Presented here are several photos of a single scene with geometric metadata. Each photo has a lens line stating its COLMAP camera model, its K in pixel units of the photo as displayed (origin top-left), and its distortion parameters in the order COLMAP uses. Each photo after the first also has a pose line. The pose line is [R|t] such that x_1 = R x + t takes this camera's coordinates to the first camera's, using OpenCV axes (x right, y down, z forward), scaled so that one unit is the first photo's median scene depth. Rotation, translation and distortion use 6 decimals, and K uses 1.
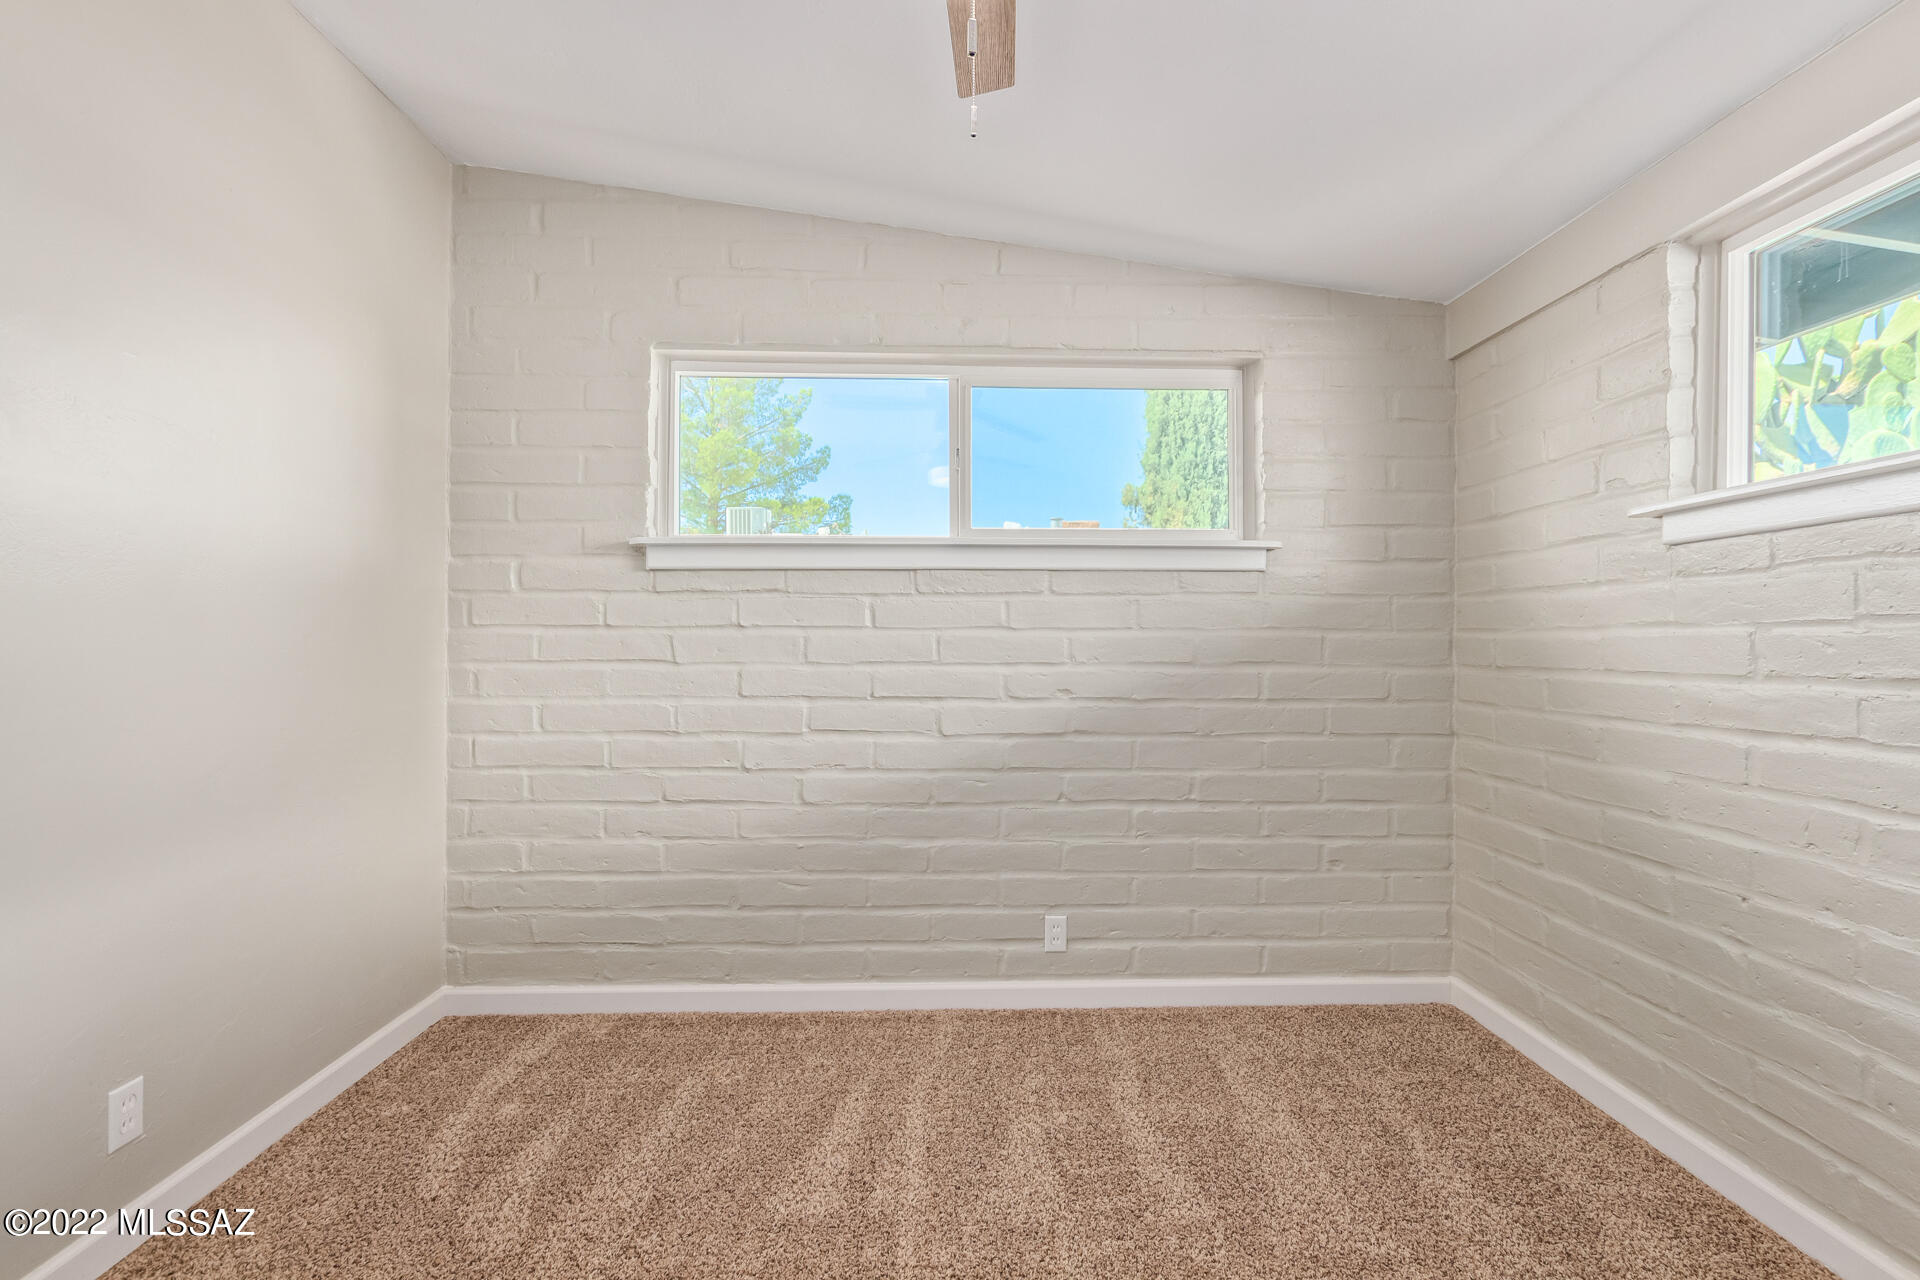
lens RADIAL K [[881.1, 0, 960.5], [0, 881.1, 645.8], [0, 0, 1]] dist [0.003258, -0.001221]
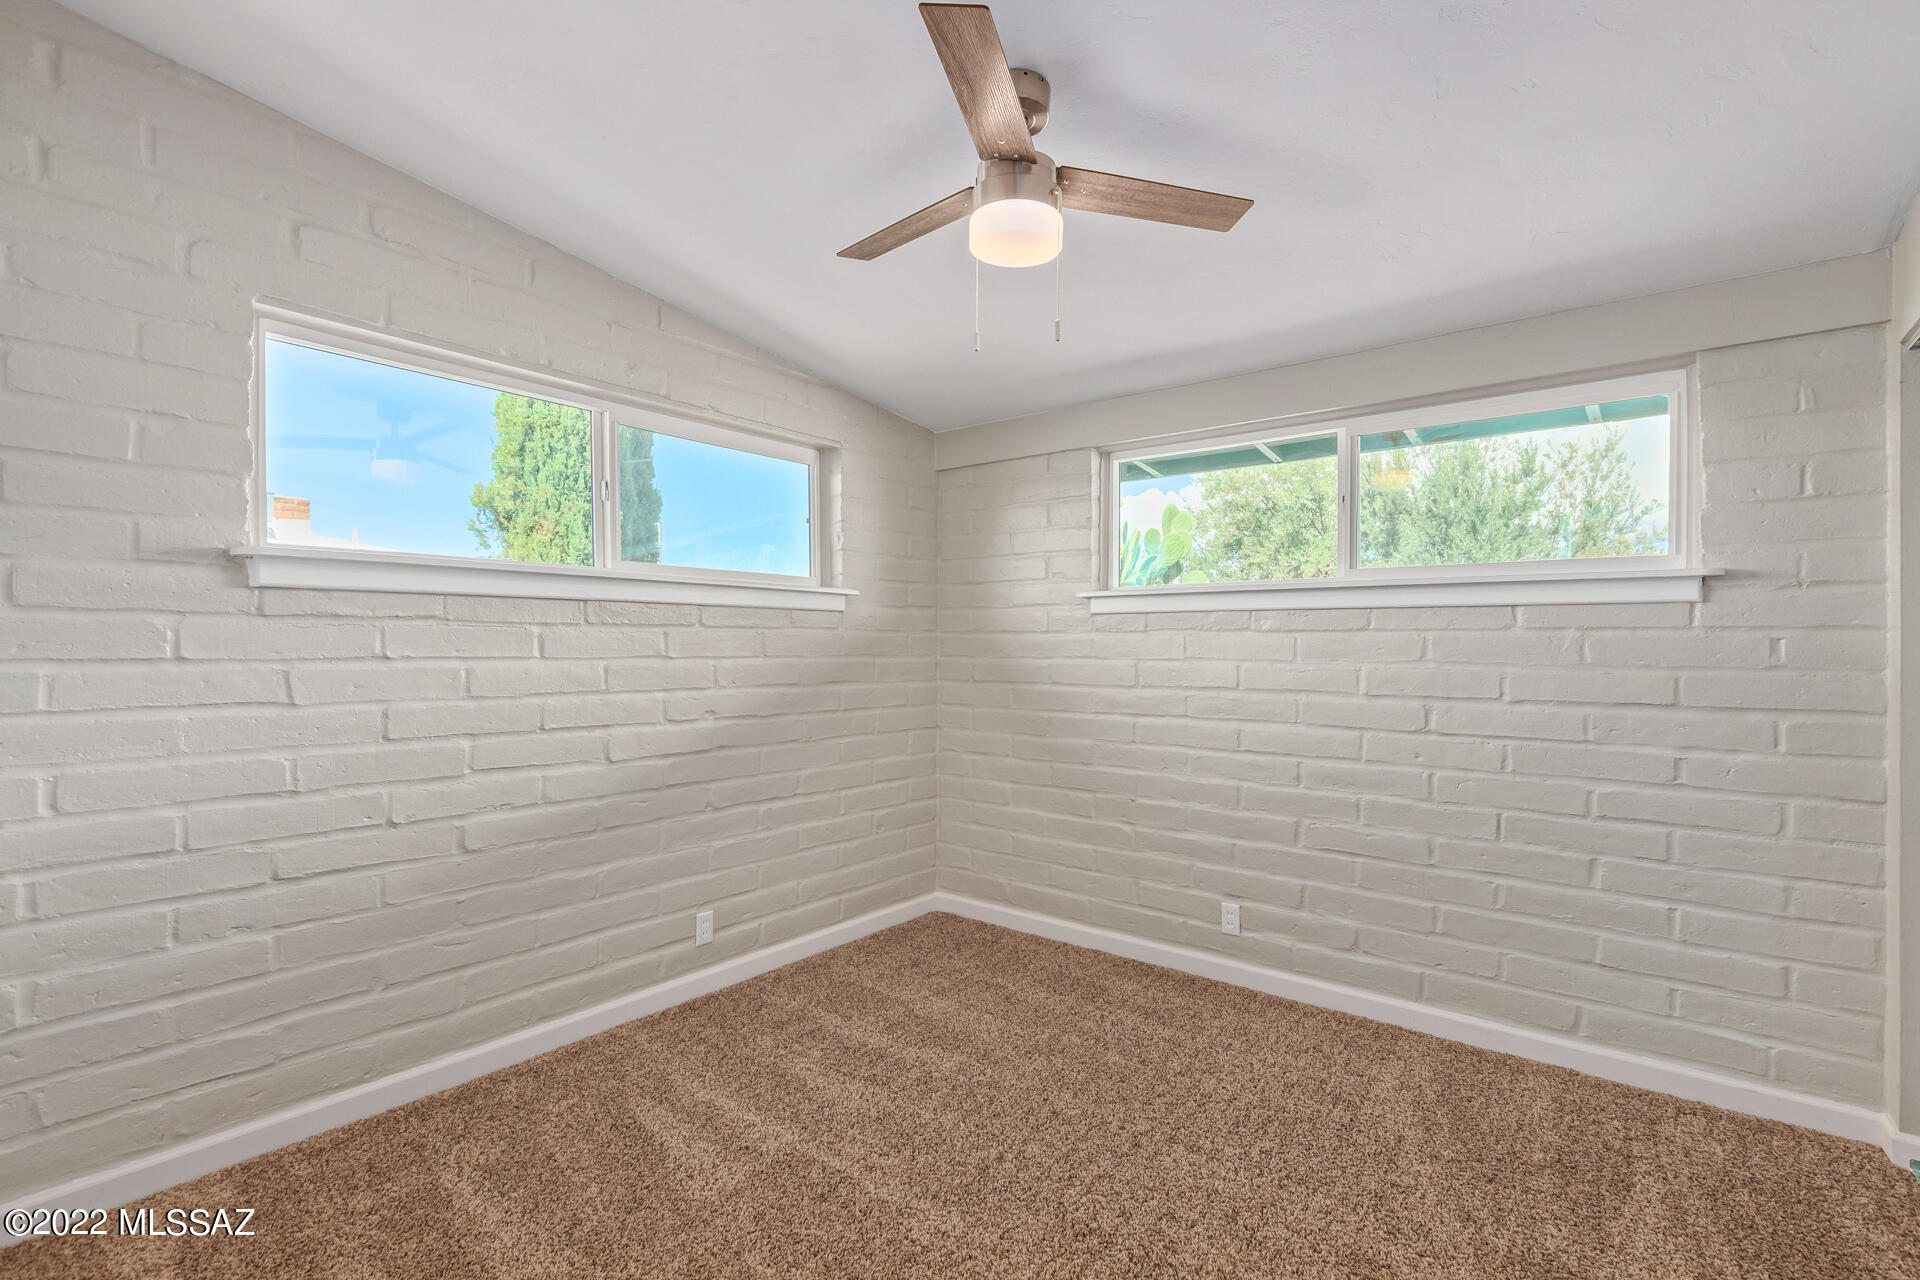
lens RADIAL K [[881.1, 0, 959.8], [0, 881.1, 645.0], [0, 0, 1]] dist [0.003258, -0.001221]
pose [[0.647541, 0.001154, 0.762030, -0.541377], [-0.001423, 0.999999, -0.000306, -0.035447], [-0.762029, -0.000886, 0.647542, 0.022644]]
